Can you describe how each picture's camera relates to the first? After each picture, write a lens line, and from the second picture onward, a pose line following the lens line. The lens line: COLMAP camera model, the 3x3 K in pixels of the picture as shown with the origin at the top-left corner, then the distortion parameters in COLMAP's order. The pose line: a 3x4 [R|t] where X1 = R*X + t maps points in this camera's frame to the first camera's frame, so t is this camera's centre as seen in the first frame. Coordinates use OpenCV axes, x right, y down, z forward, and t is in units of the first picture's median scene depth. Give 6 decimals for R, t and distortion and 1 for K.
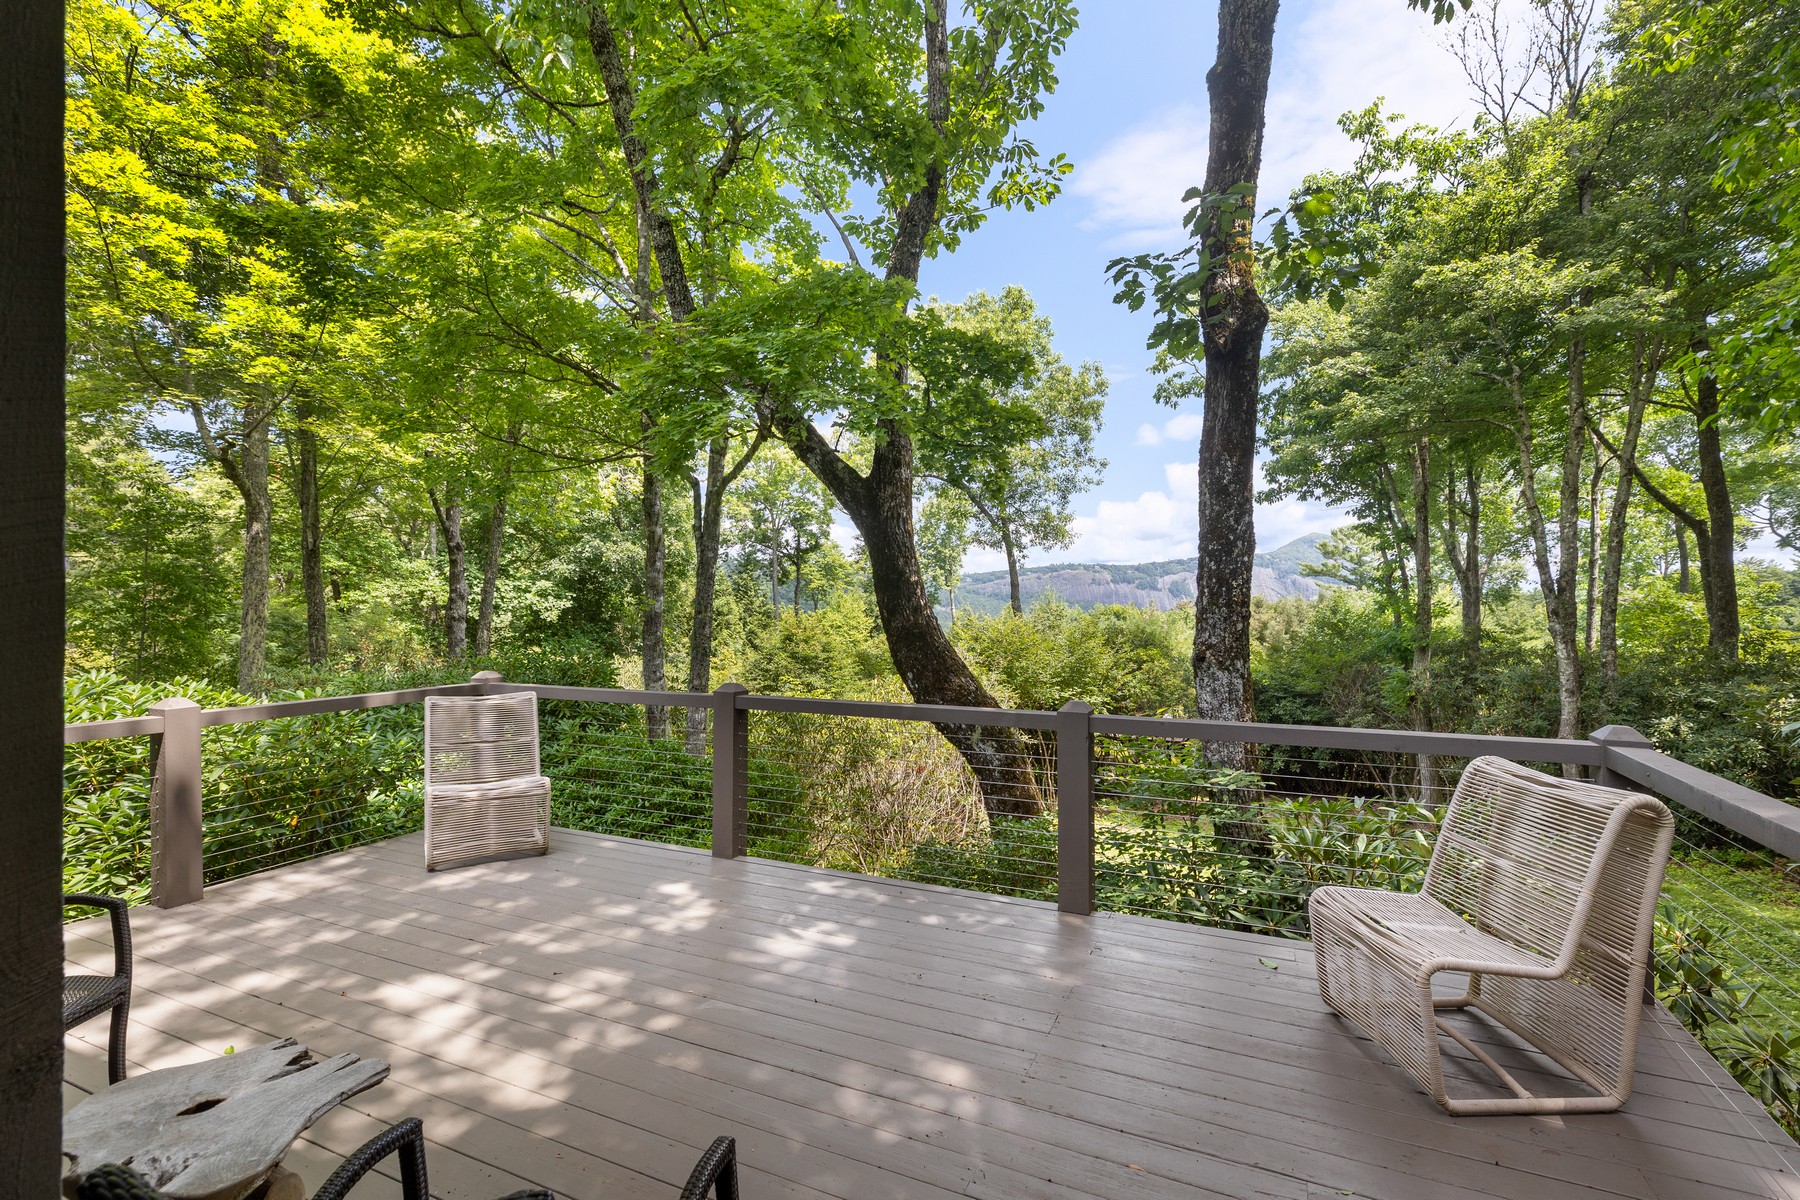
lens RADIAL K [[815.8, 0, 863.8], [0, 815.8, 592.0], [0, 0, 1]] dist [0.001300, 0.000080]
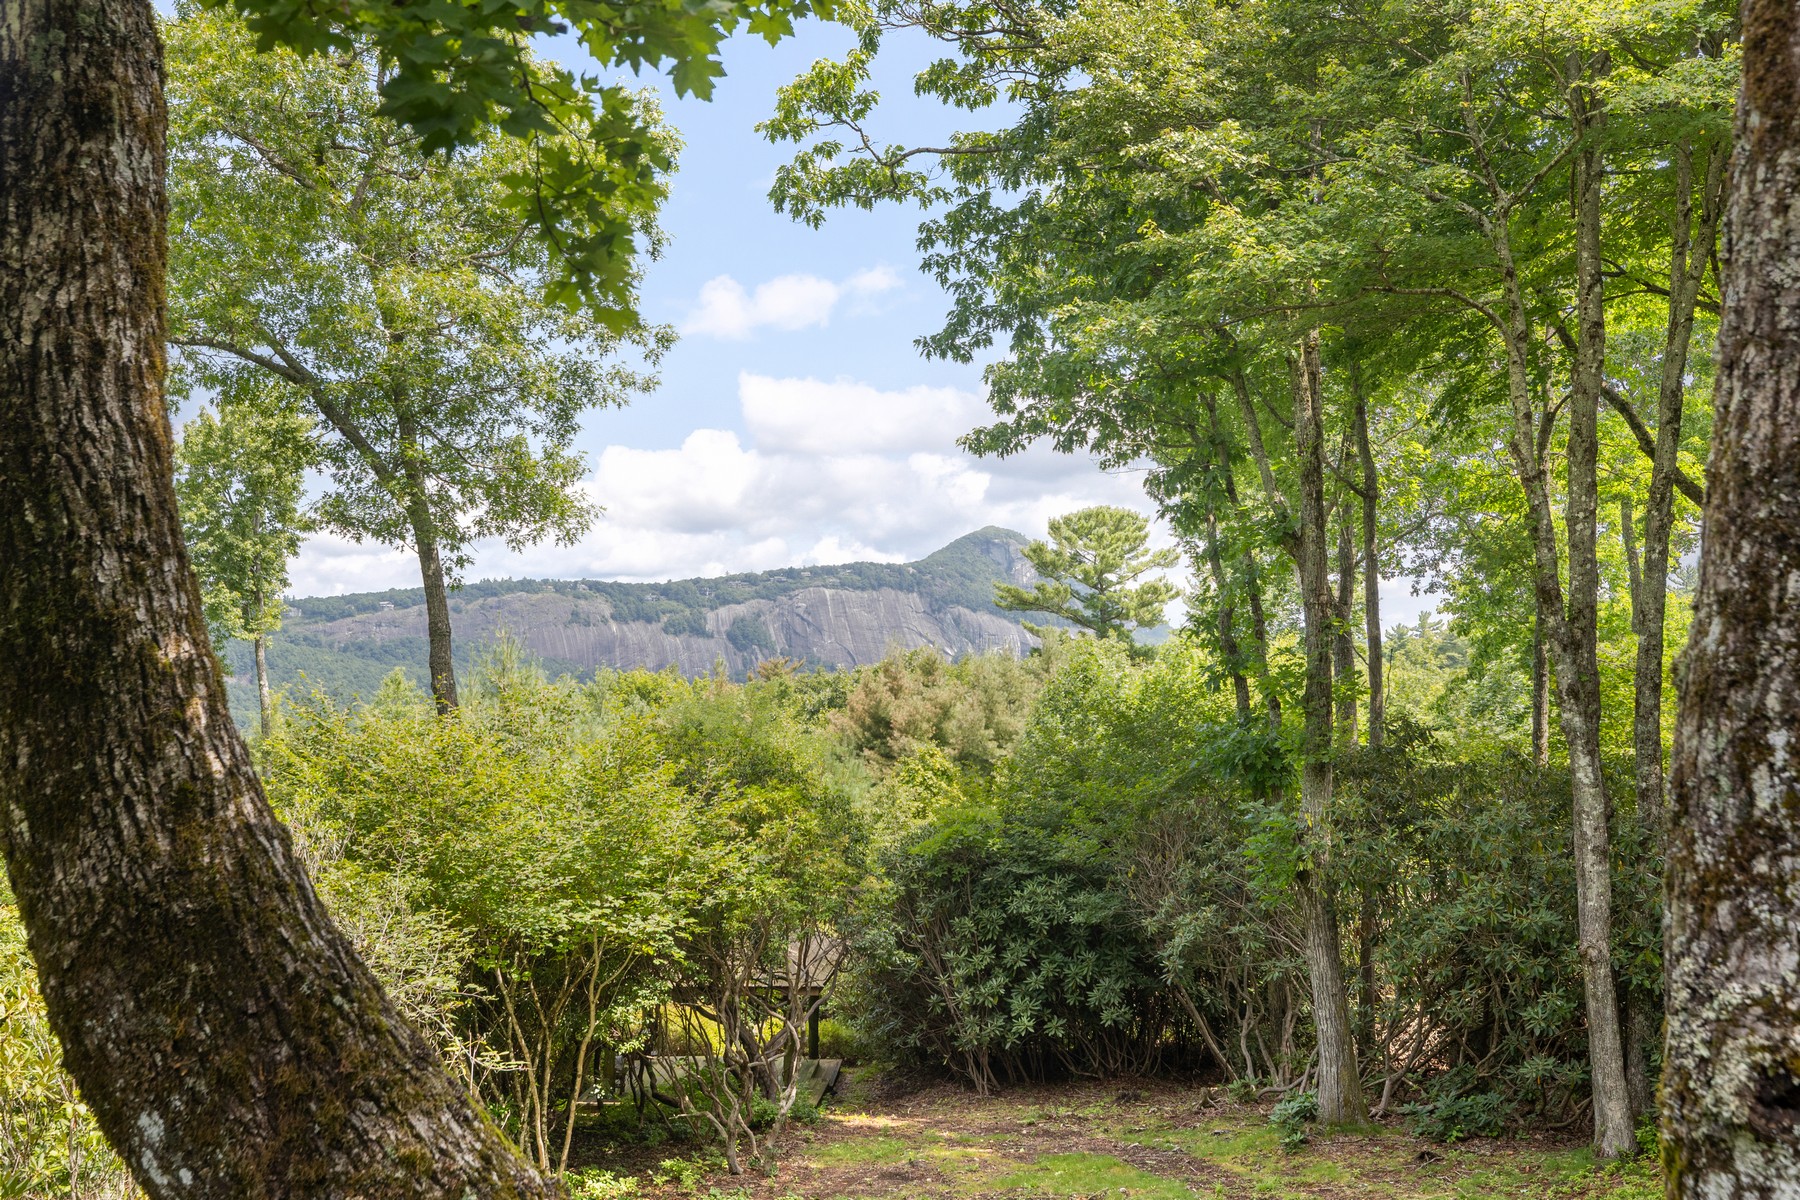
lens RADIAL K [[1783.7, 0, 924.3], [0, 1783.7, 603.2], [0, 0, 1]] dist [0.004370, 0.001128]
pose [[0.893229, 0.006500, 0.449554, 0.007675], [0.002958, 0.999789, -0.020334, -0.005316], [-0.449592, 0.019492, 0.893022, 0.141002]]
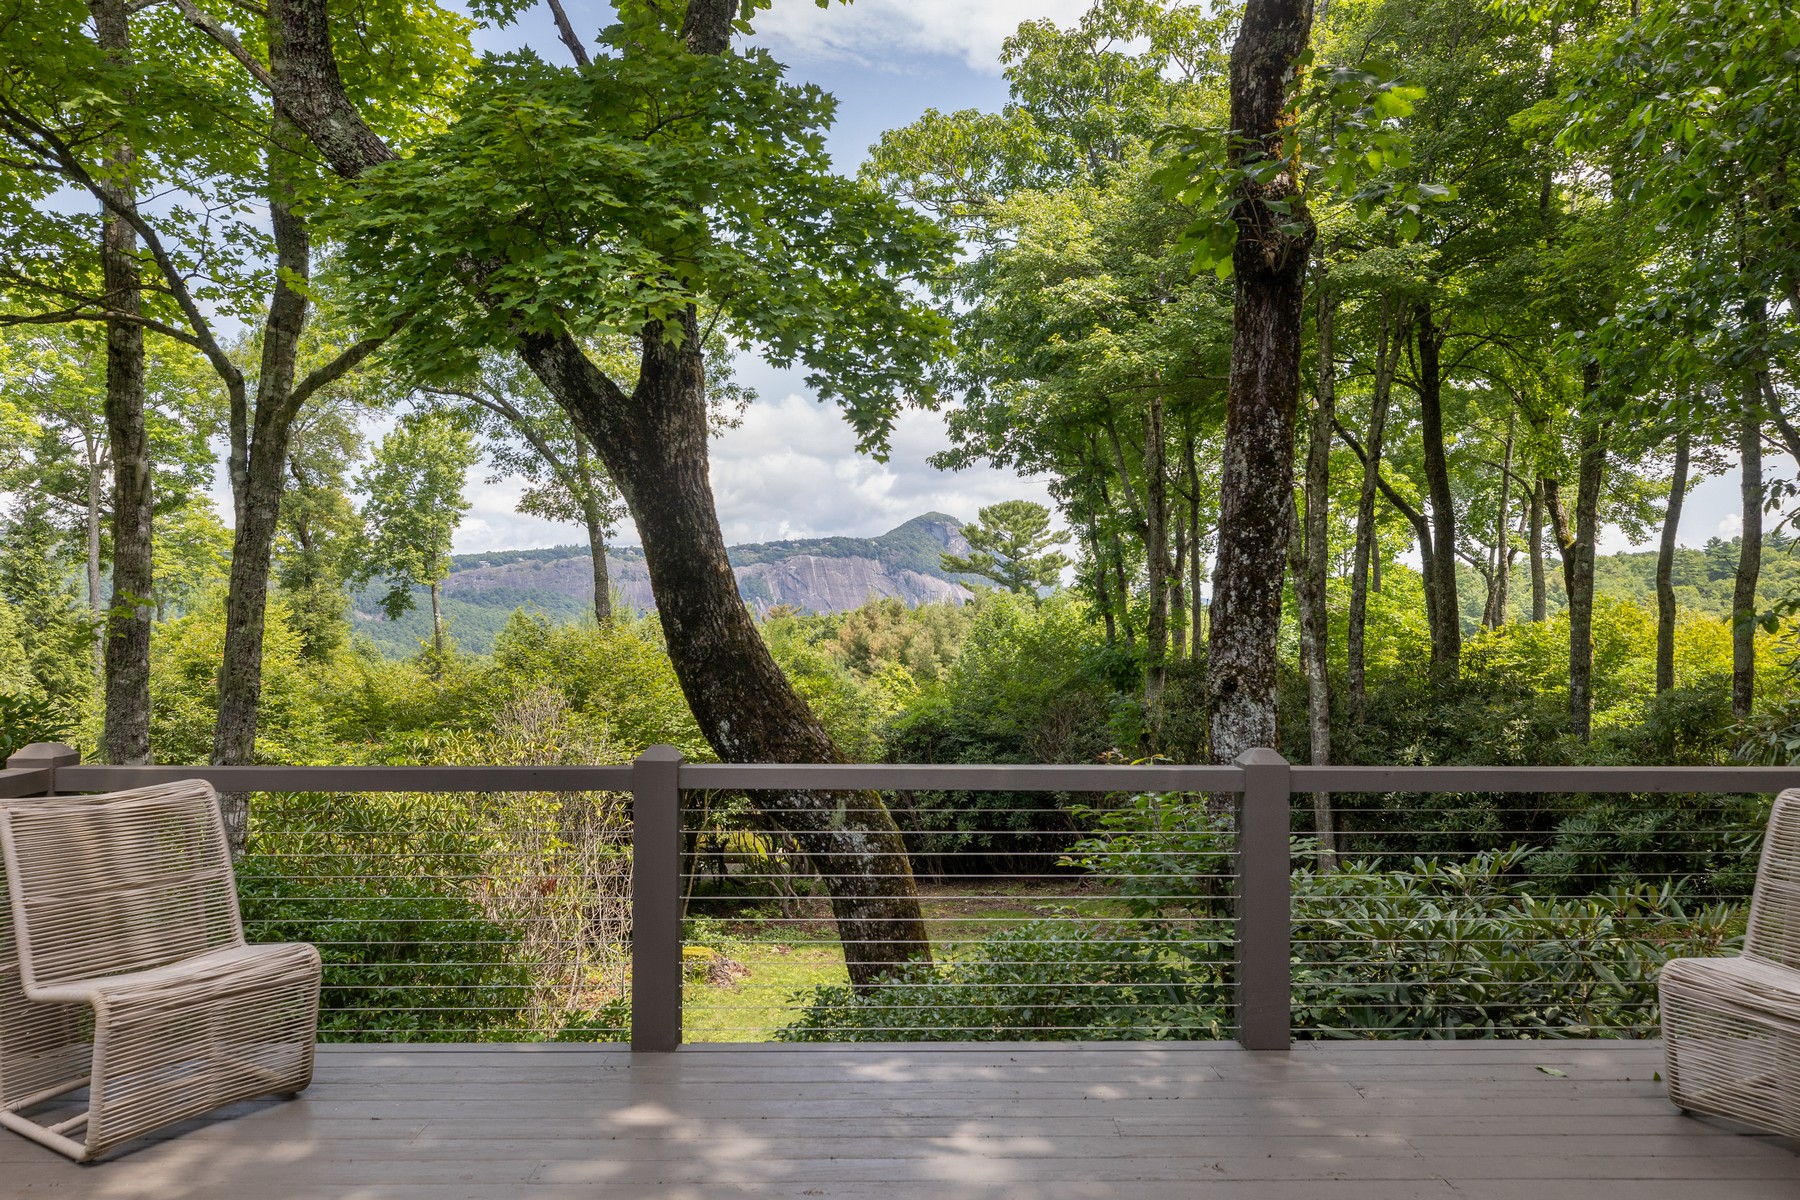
lens RADIAL K [[1303.5, 0, 866.6], [0, 1303.5, 573.3], [0, 0, 1]] dist [0.003021, -0.001676]
pose [[0.898847, 0.017614, 0.437909, -0.077129], [-0.011914, 0.999805, -0.015762, 0.000493], [-0.438101, 0.008950, 0.898881, 0.019080]]
